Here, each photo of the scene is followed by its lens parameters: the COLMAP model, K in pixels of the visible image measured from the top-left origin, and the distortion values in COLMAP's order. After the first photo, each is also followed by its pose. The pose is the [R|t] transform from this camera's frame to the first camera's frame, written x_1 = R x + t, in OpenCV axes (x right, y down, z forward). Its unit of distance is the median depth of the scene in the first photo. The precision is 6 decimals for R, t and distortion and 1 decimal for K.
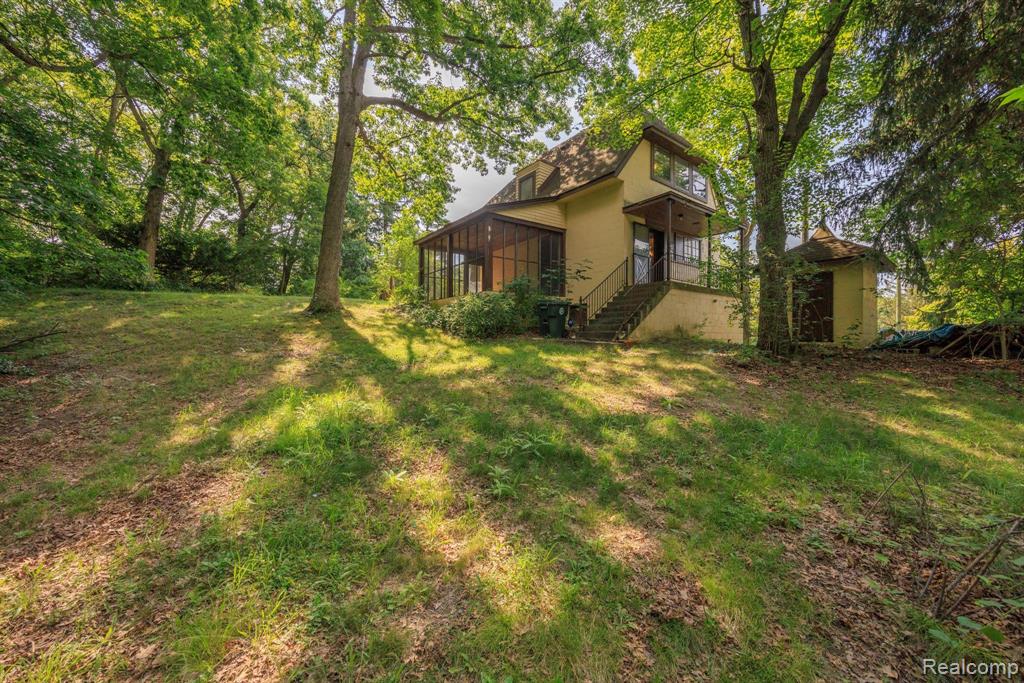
lens RADIAL K [[411.7, 0, 503.4], [0, 411.7, 340.7], [0, 0, 1]] dist [-0.001821, 0.000013]
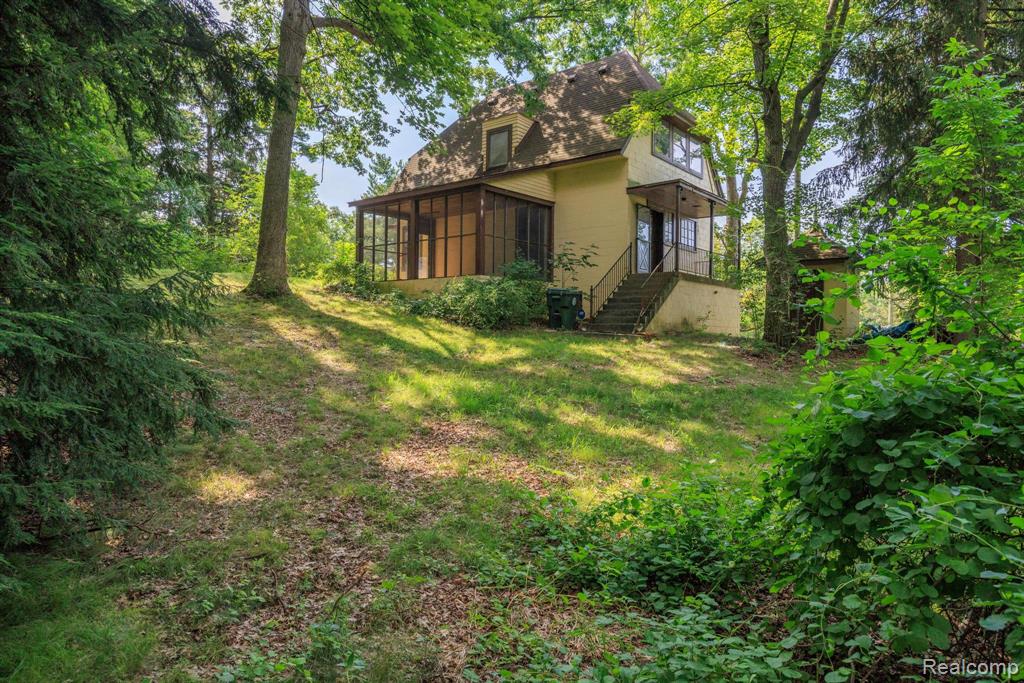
lens RADIAL K [[694.2, 0, 515.5], [0, 694.2, 342.0], [0, 0, 1]] dist [0.001899, -0.000300]
pose [[0.967967, 0.004753, 0.251033, -0.351129], [-0.006619, 0.999956, 0.006591, 0.009969], [-0.250990, -0.008041, 0.967956, -0.451604]]
